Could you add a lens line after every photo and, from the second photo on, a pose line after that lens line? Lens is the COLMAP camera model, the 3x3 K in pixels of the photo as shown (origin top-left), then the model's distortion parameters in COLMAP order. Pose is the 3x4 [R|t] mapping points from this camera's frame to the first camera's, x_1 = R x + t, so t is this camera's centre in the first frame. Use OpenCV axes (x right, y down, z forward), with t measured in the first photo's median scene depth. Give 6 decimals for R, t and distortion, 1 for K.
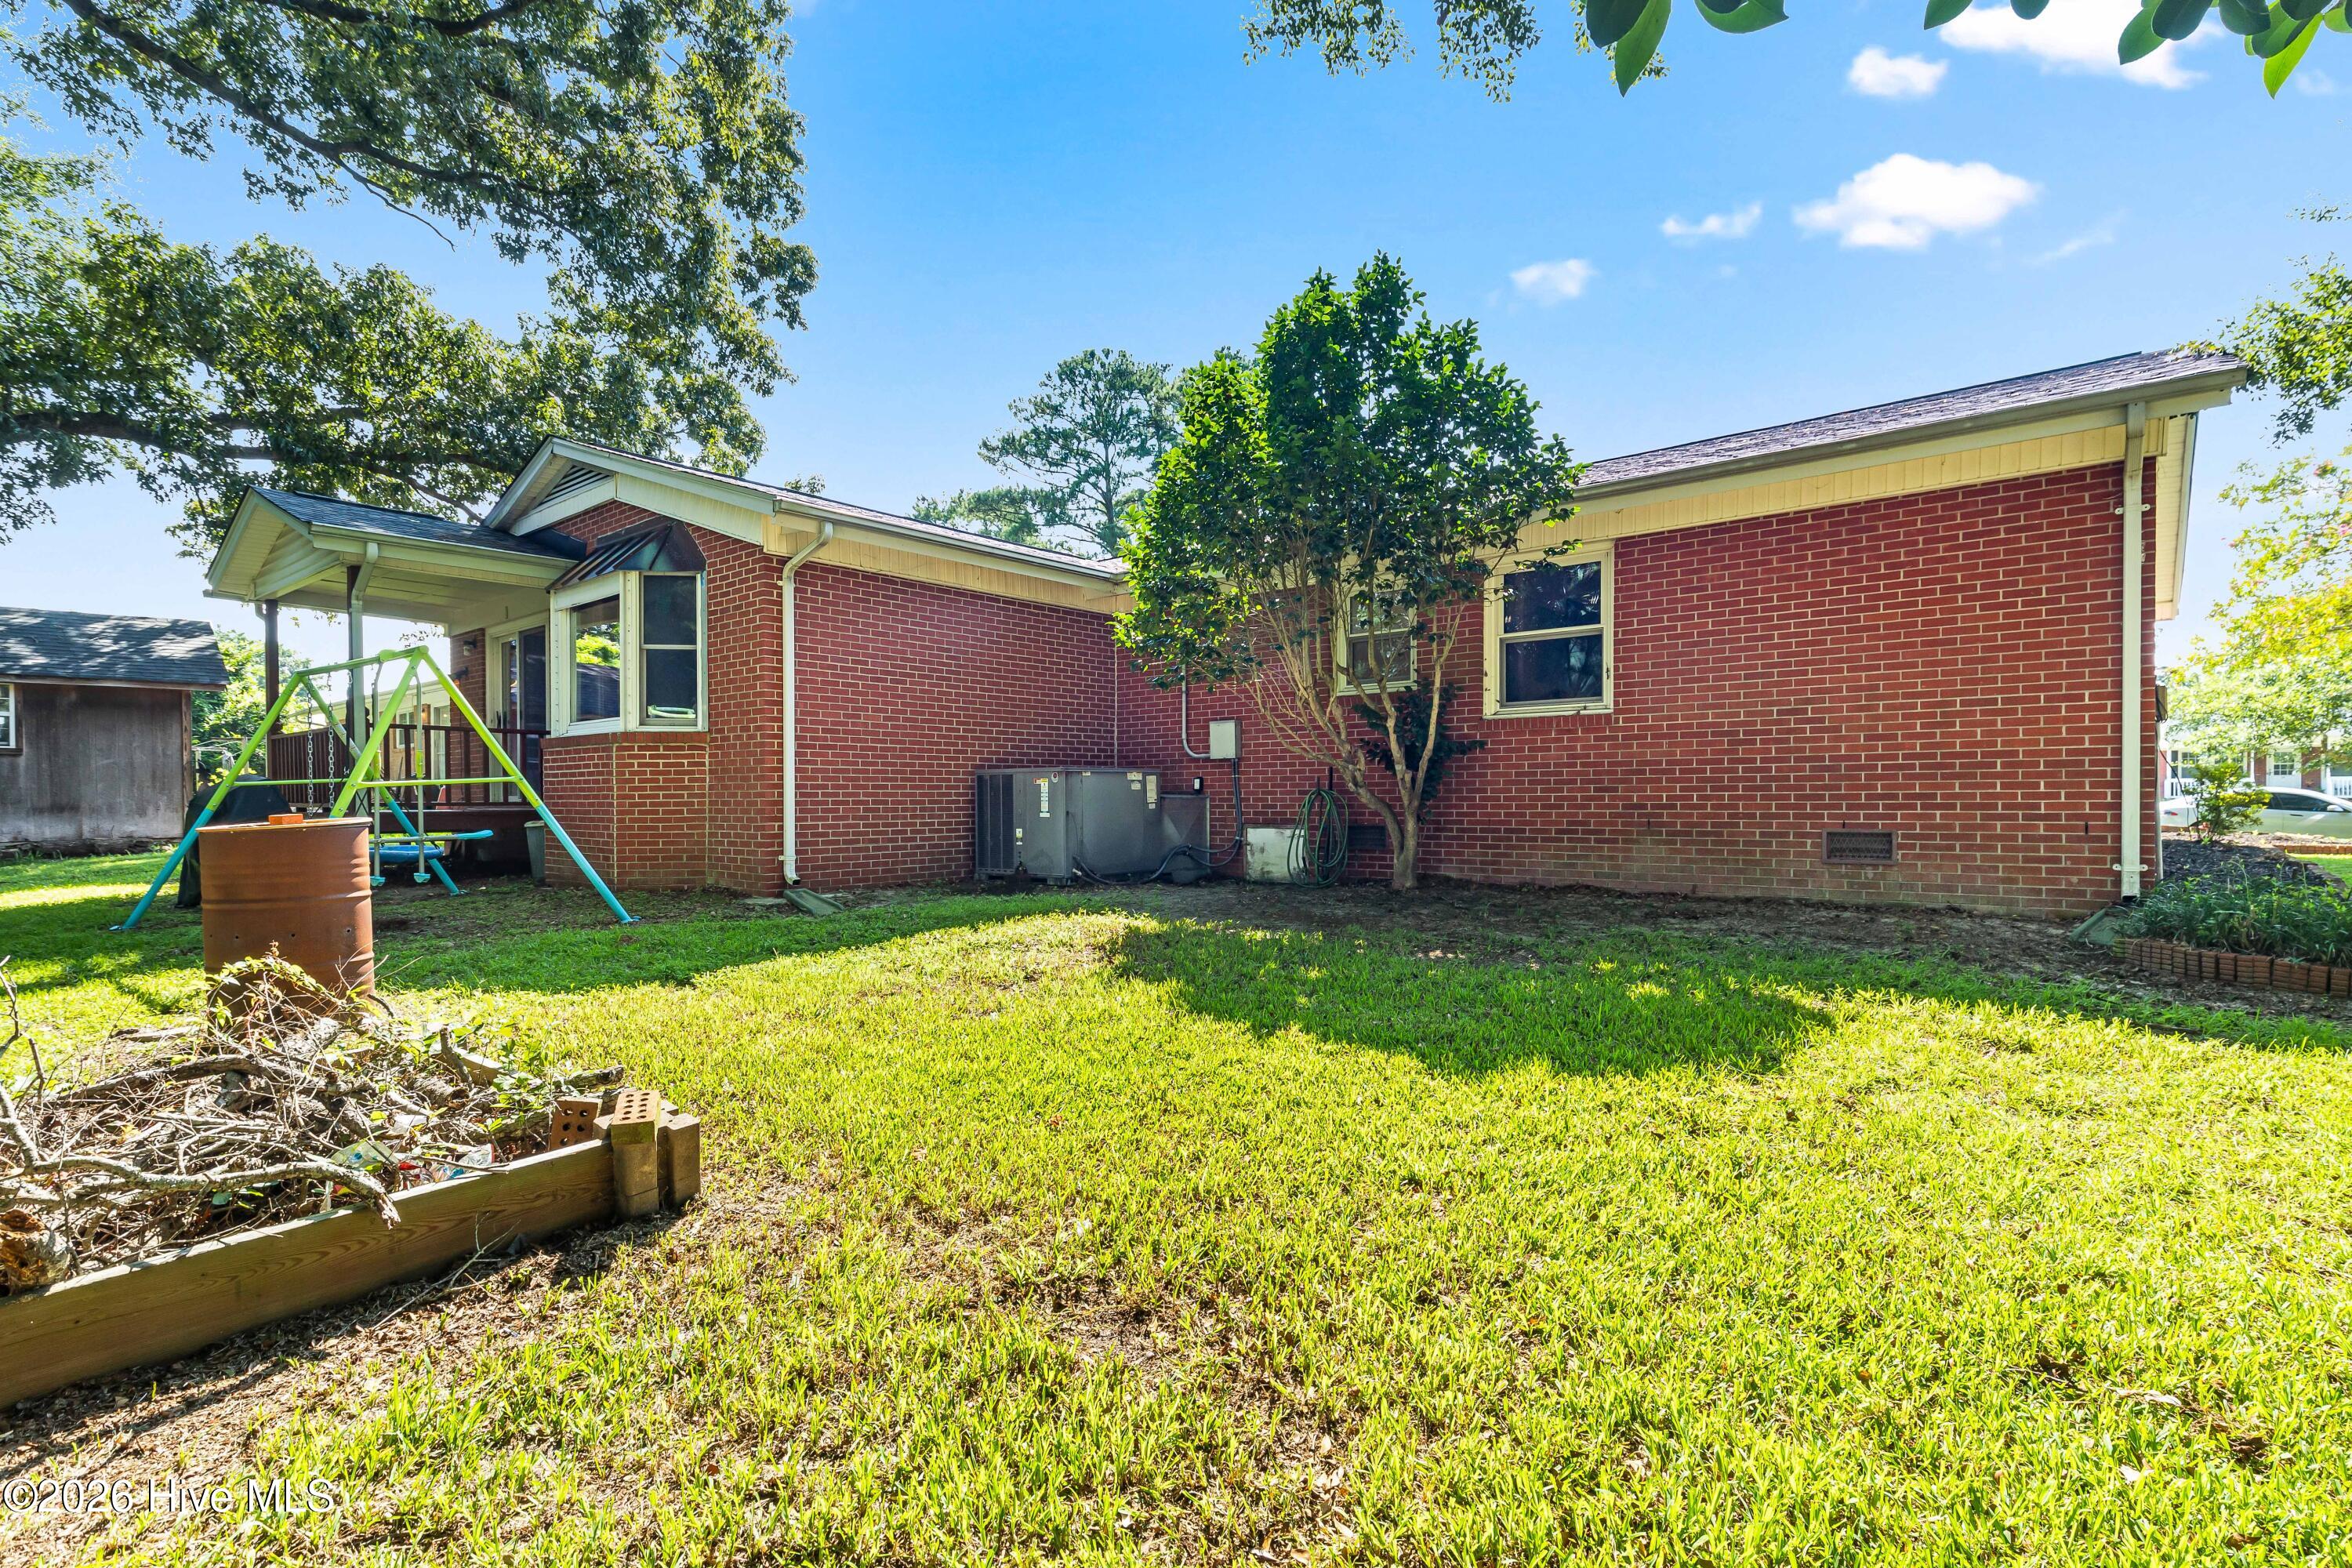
lens RADIAL K [[1127.1, 0, 1160.3], [0, 1127.1, 801.4], [0, 0, 1]] dist [0.003886, 0.000370]
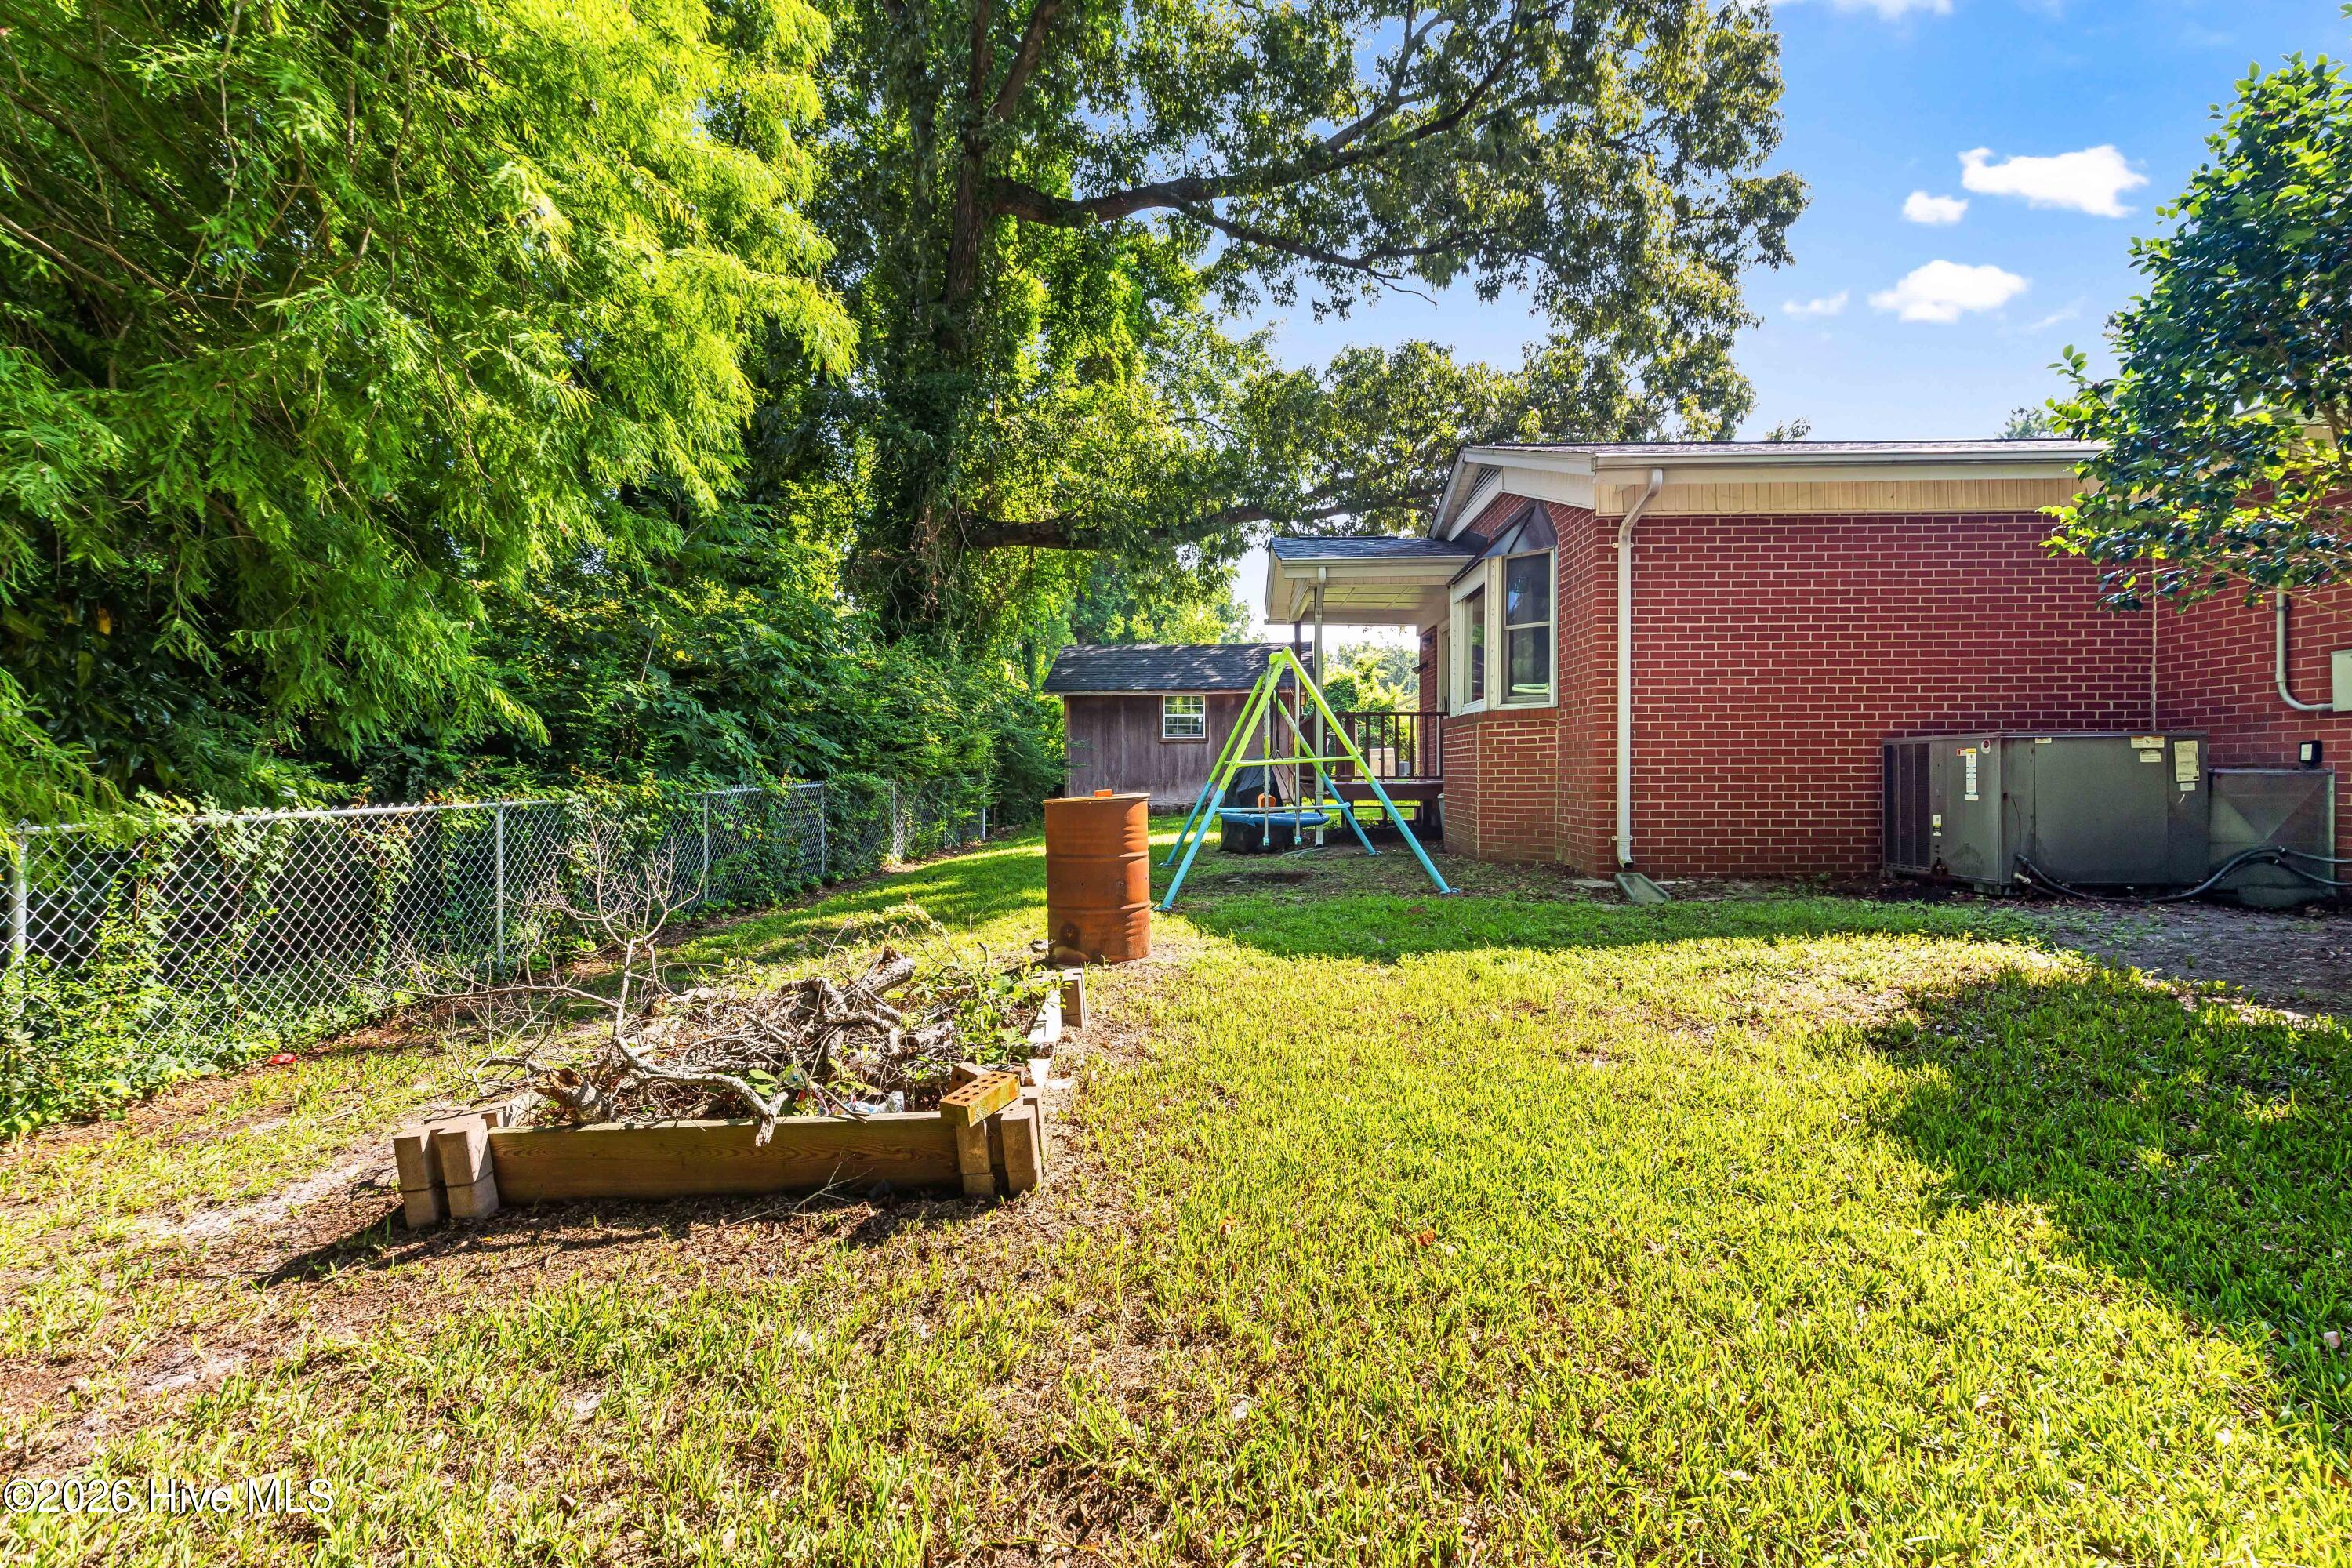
lens RADIAL K [[1060.8, 0, 1184.5], [0, 1060.8, 763.8], [0, 0, 1]] dist [0.004207, -0.000180]
pose [[0.626497, -0.004622, -0.779410, 0.102374], [-0.000769, 0.999978, -0.006548, -0.004519], [0.779424, 0.004702, 0.626480, 0.136508]]
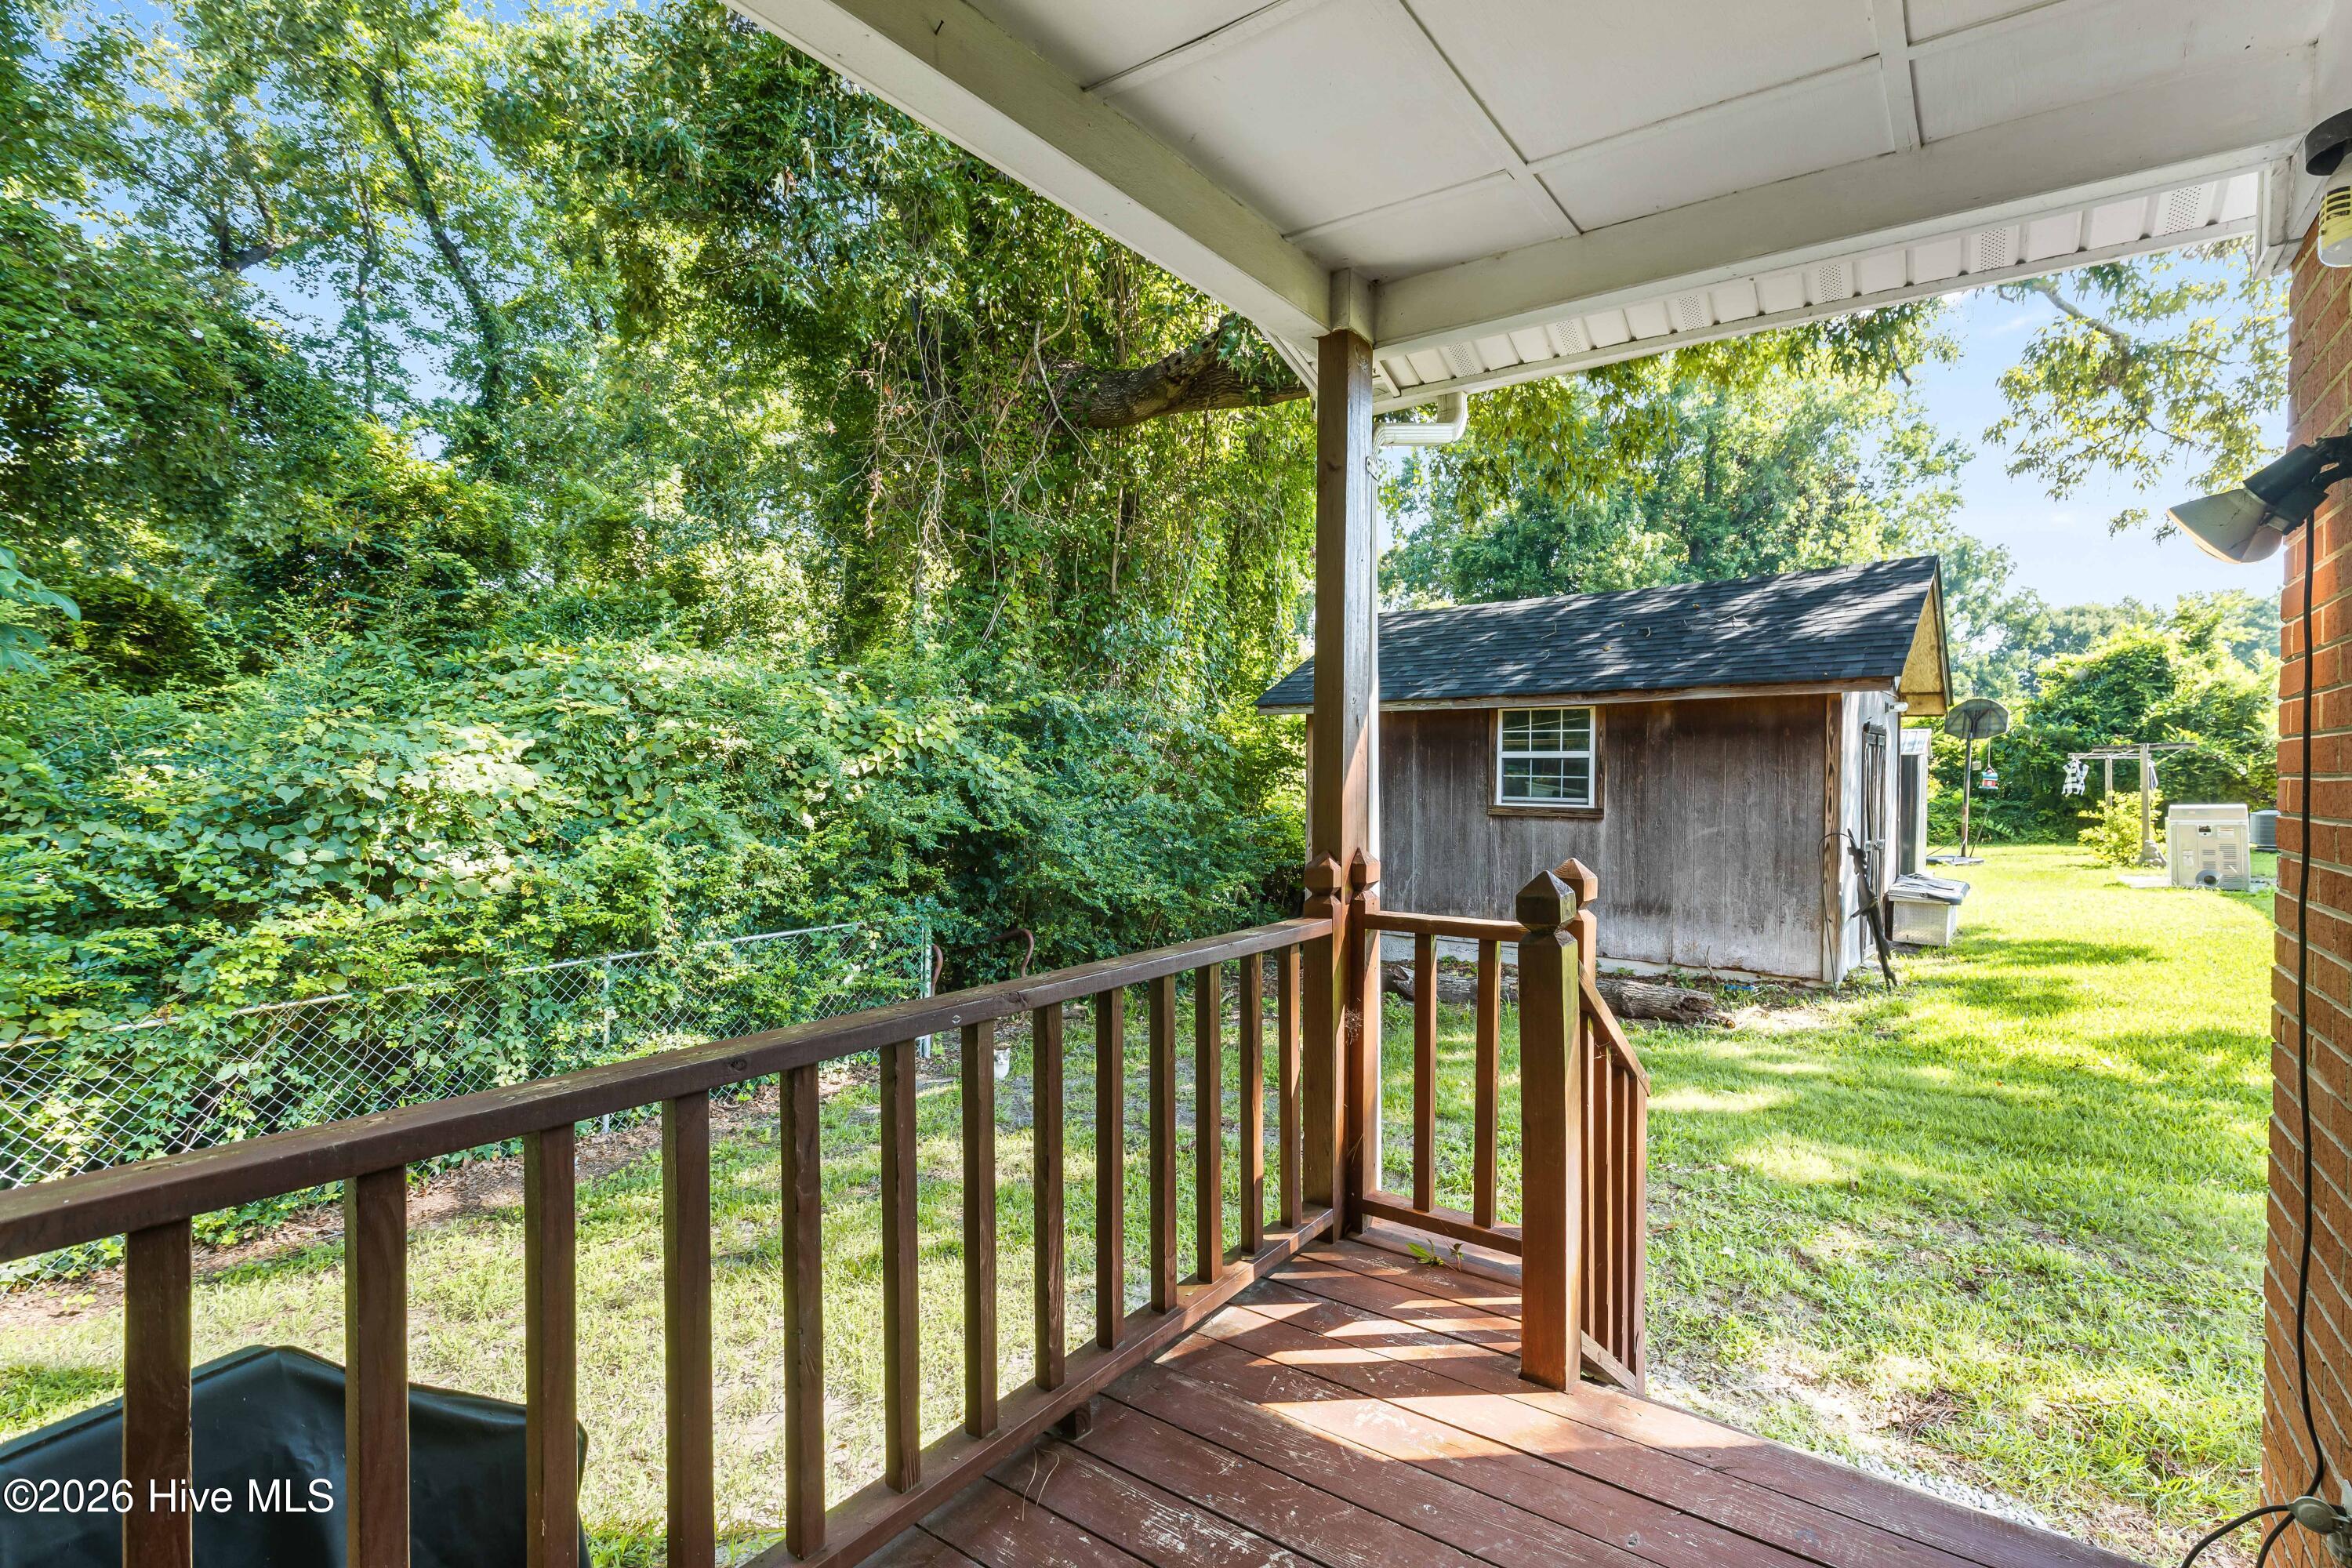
lens RADIAL K [[1060.8, 0, 1172.5], [0, 1060.8, 778.9], [0, 0, 1]] dist [0.004207, -0.000180]
pose [[0.053718, 0.014416, -0.998452, -0.625921], [-0.009211, 0.999860, 0.013941, -0.102149], [0.998514, 0.008447, 0.053844, 1.070822]]
